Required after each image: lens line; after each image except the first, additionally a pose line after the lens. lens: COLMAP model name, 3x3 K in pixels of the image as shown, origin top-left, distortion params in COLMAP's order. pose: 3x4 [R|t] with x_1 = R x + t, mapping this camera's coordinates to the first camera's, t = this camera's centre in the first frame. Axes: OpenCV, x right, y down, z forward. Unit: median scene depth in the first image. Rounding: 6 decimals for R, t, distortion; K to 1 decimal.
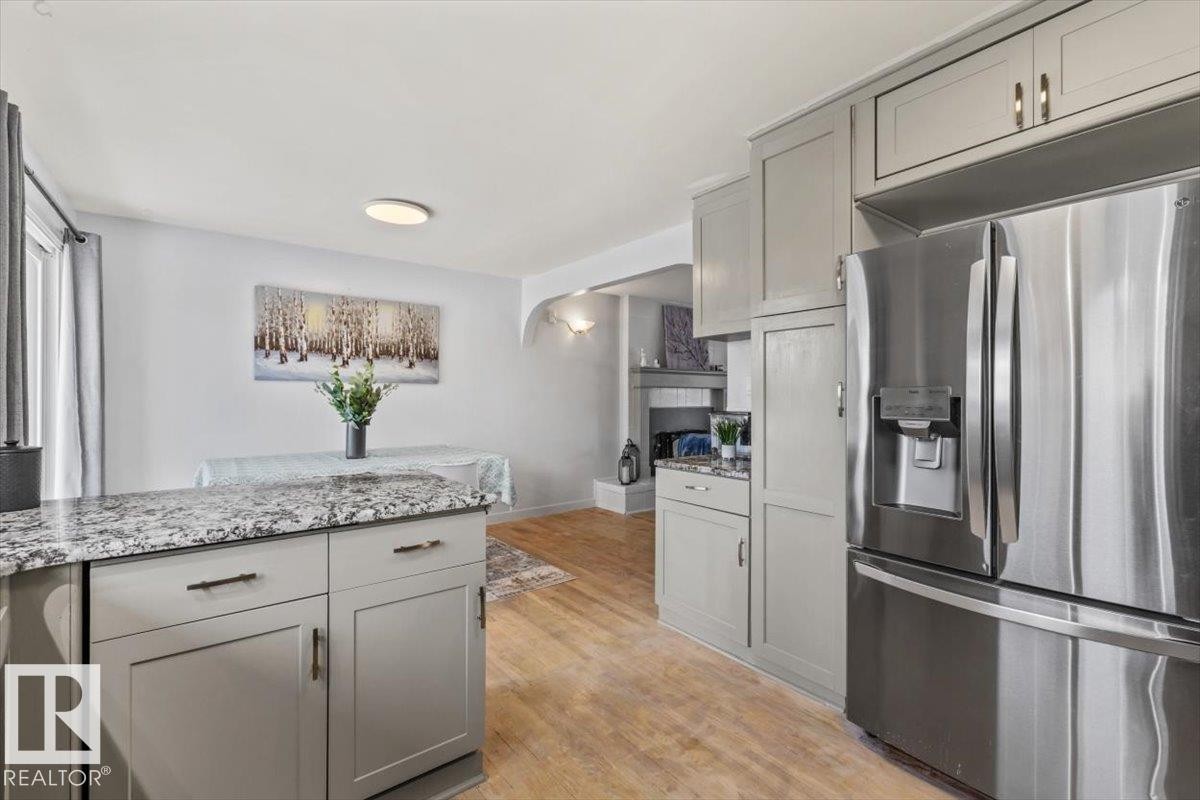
lens RADIAL K [[512.6, 0, 598.9], [0, 512.6, 392.1], [0, 0, 1]] dist [0.000667, 0.000152]
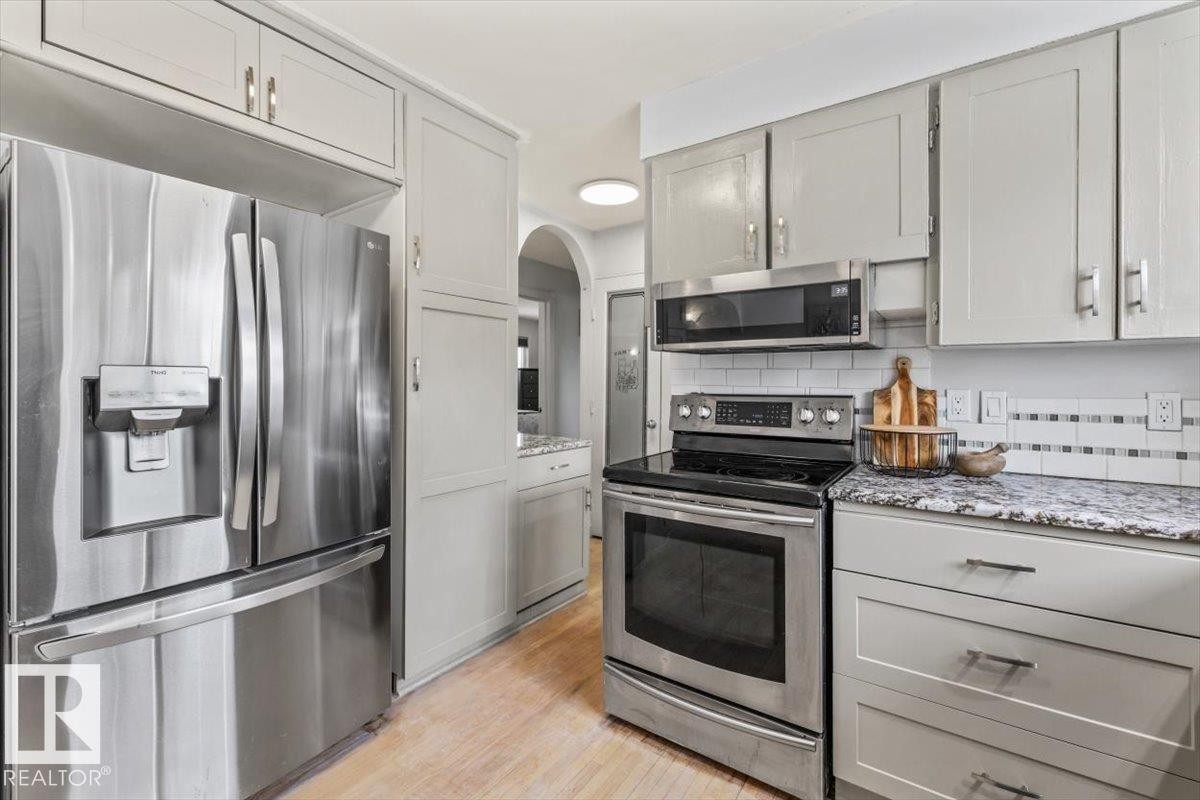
lens RADIAL K [[511.5, 0, 599.9], [0, 511.5, 382.1], [0, 0, 1]] dist [0.001182, 0.000294]
pose [[-0.290342, -0.001796, 0.956921, -0.138559], [-0.011579, 0.999932, -0.001637, 0.005877], [-0.956853, -0.011555, -0.290343, 0.333216]]
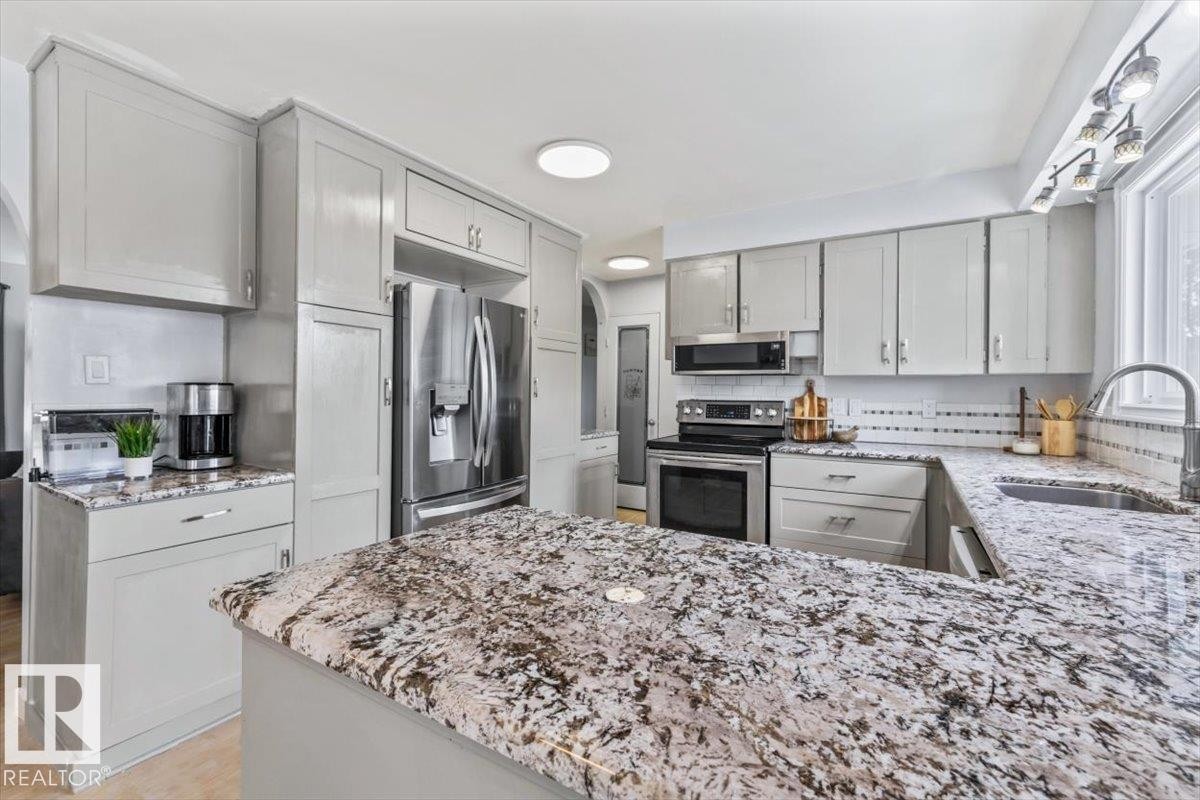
lens RADIAL K [[512.6, 0, 598.9], [0, 512.6, 392.1], [0, 0, 1]] dist [0.000667, 0.000152]
pose [[-0.363520, -0.005504, 0.931570, -0.461569], [-0.017017, 0.999855, -0.000733, 0.005962], [-0.931431, -0.016120, -0.363561, 0.587995]]
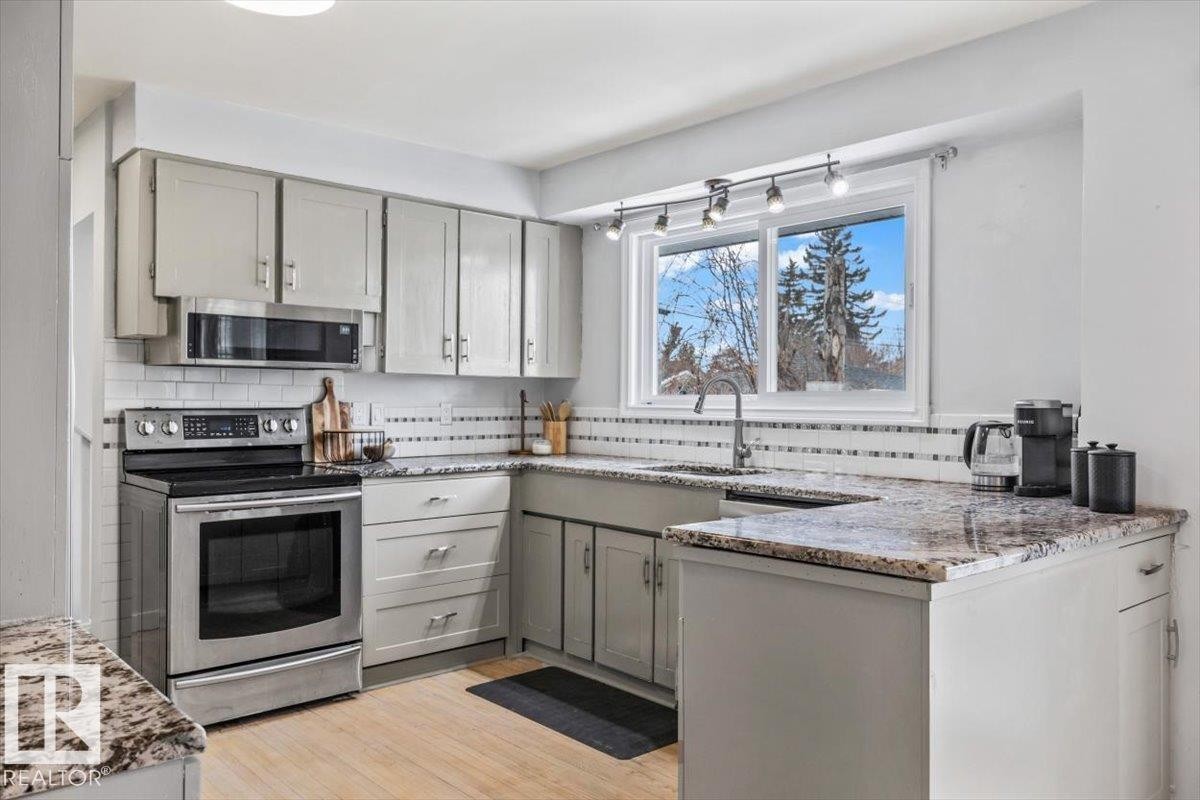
lens RADIAL K [[904.0, 0, 600.0], [0, 904.0, 400.0], [0, 0, 1]] dist [0.000964, 0.002194]
pose [[-0.997804, -0.007834, -0.065774, -0.009307], [-0.007249, 0.999932, -0.009132, 0.013825], [0.065841, -0.008636, -0.997793, 1.075959]]
